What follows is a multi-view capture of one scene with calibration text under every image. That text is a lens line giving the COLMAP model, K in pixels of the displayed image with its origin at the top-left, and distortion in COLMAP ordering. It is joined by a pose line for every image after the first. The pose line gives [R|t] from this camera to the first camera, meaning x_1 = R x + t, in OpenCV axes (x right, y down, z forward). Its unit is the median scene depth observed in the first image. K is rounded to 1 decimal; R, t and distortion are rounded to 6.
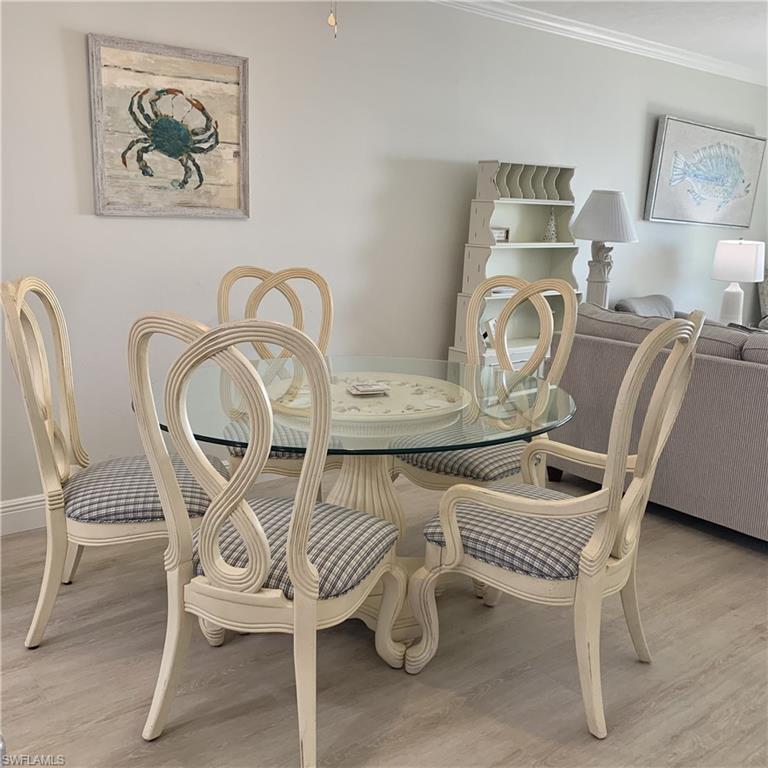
lens RADIAL K [[788.8, 0, 383.3], [0, 788.8, 385.1], [0, 0, 1]] dist [-0.011456, 0.000000]
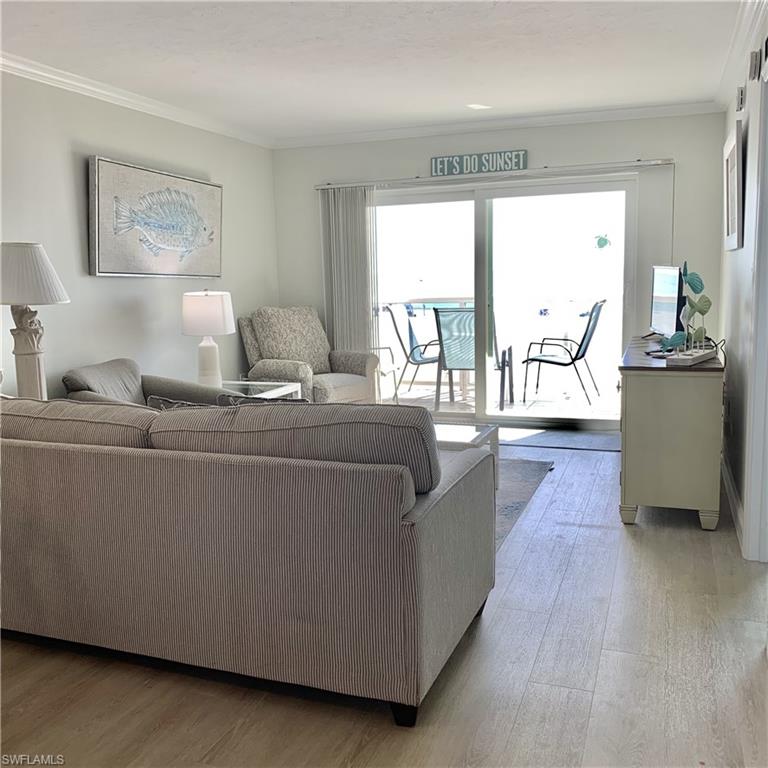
lens RADIAL K [[788.8, 0, 384.4], [0, 788.8, 383.1], [0, 0, 1]] dist [-0.011456, 0.000000]
pose [[0.844115, -0.119827, 0.522601, 0.133683], [0.155041, 0.987617, -0.023975, -0.021632], [-0.513257, 0.101263, 0.852240, 0.107855]]
